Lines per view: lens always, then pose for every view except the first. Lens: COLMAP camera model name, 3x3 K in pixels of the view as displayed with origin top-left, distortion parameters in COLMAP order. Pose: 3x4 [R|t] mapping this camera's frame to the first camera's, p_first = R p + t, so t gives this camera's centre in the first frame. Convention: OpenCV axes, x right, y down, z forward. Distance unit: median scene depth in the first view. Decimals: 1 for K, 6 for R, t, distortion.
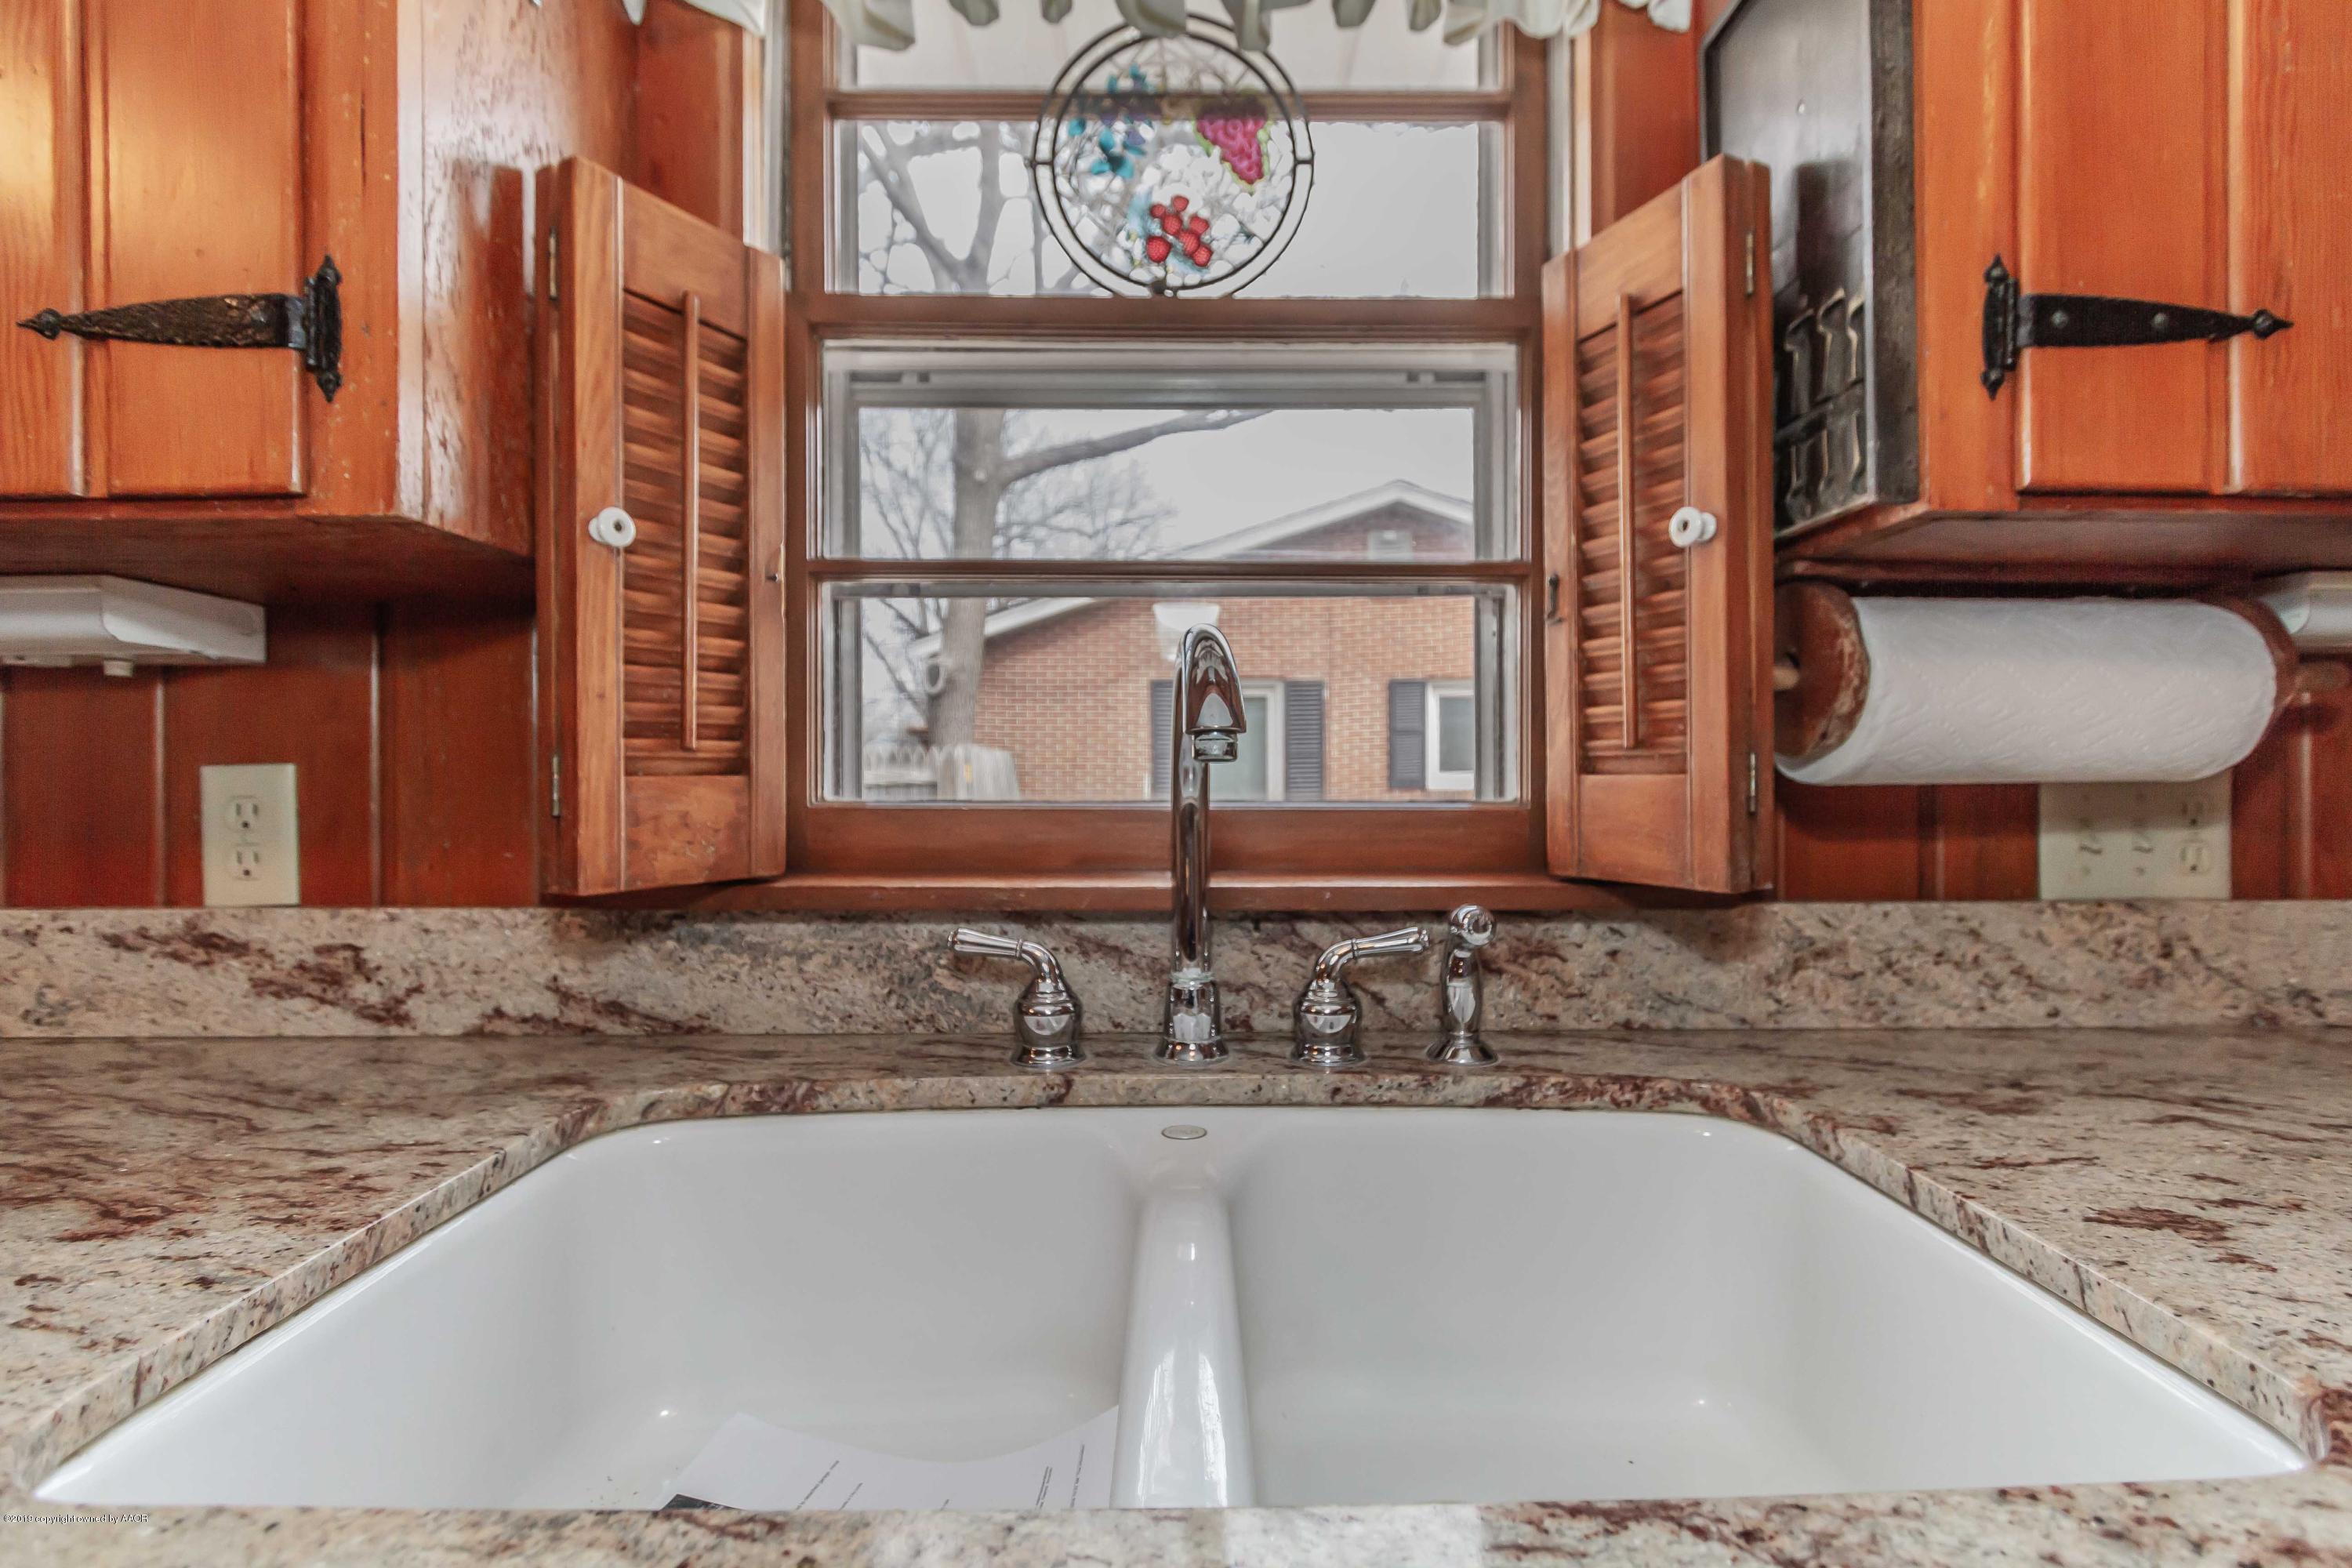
lens RADIAL K [[1056.3, 0, 1191.7], [0, 1056.3, 772.3], [0, 0, 1]] dist [0.001417, -0.000012]
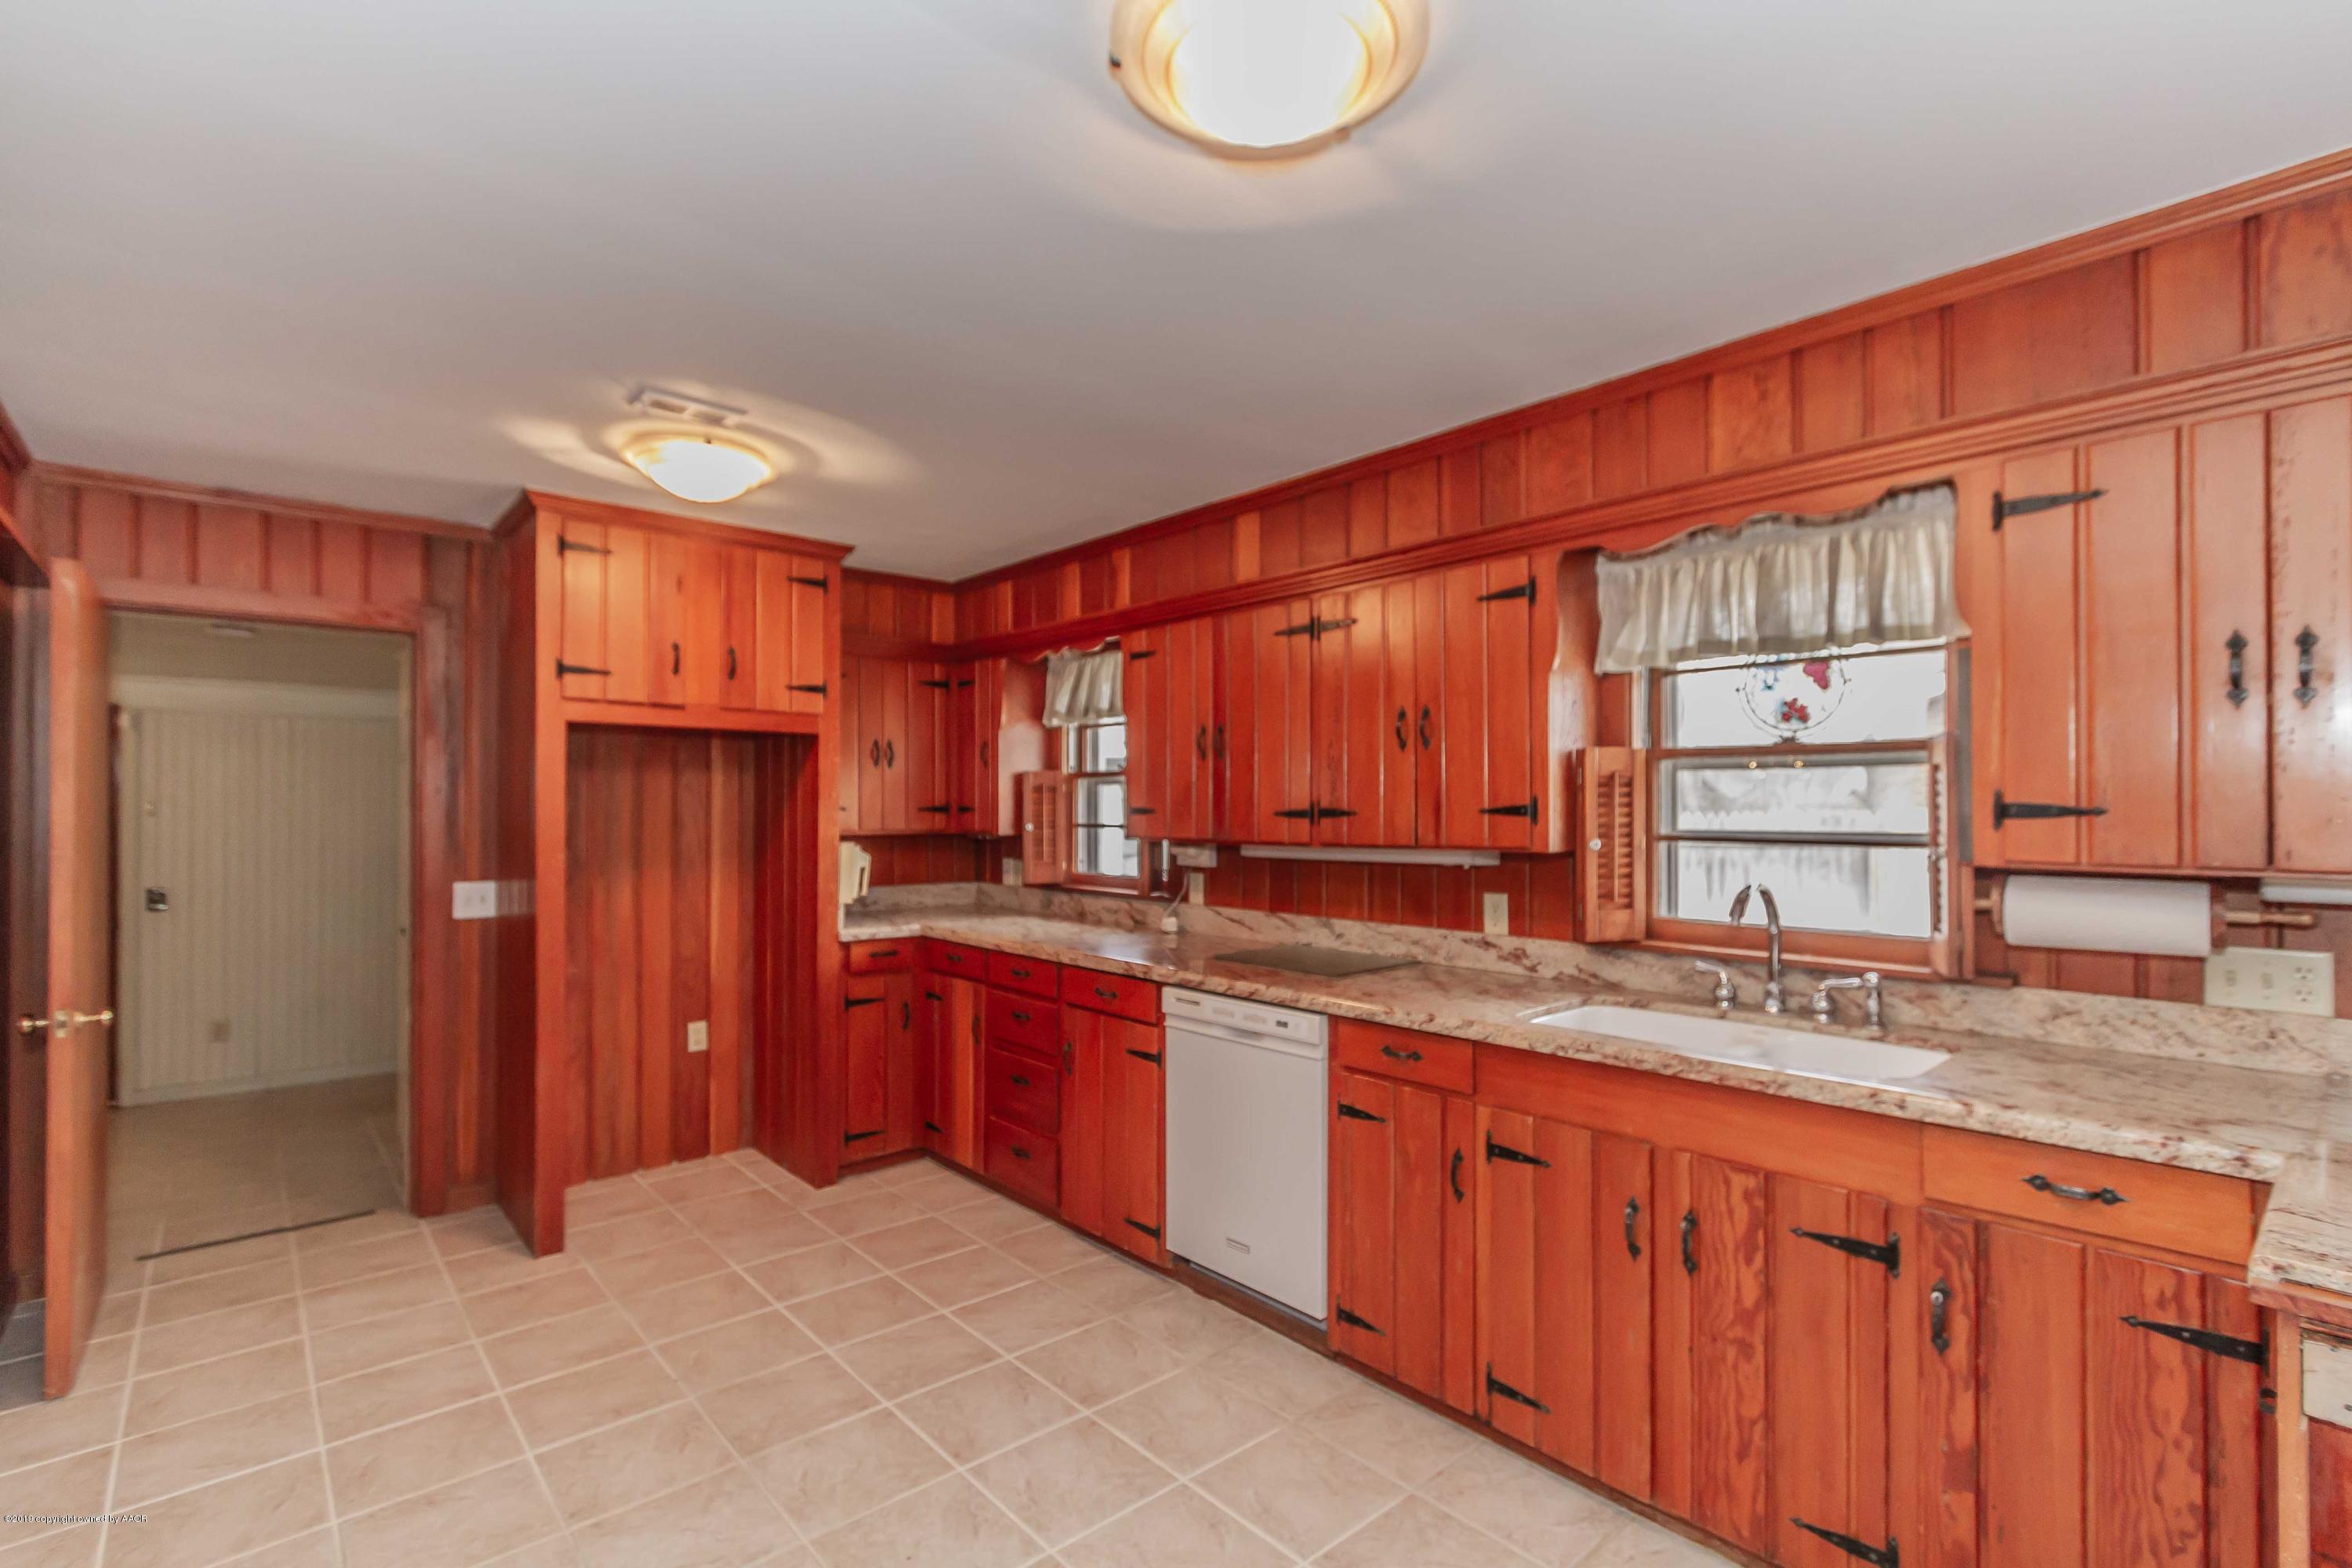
lens RADIAL K [[1076.4, 0, 1180.4], [0, 1076.4, 805.5], [0, 0, 1]] dist [-0.000422, -0.000406]
pose [[0.654754, 0.000457, -0.755842, 1.142750], [-0.003354, 0.999992, -0.002301, -0.294053], [0.755834, 0.004041, 0.654750, -2.169733]]
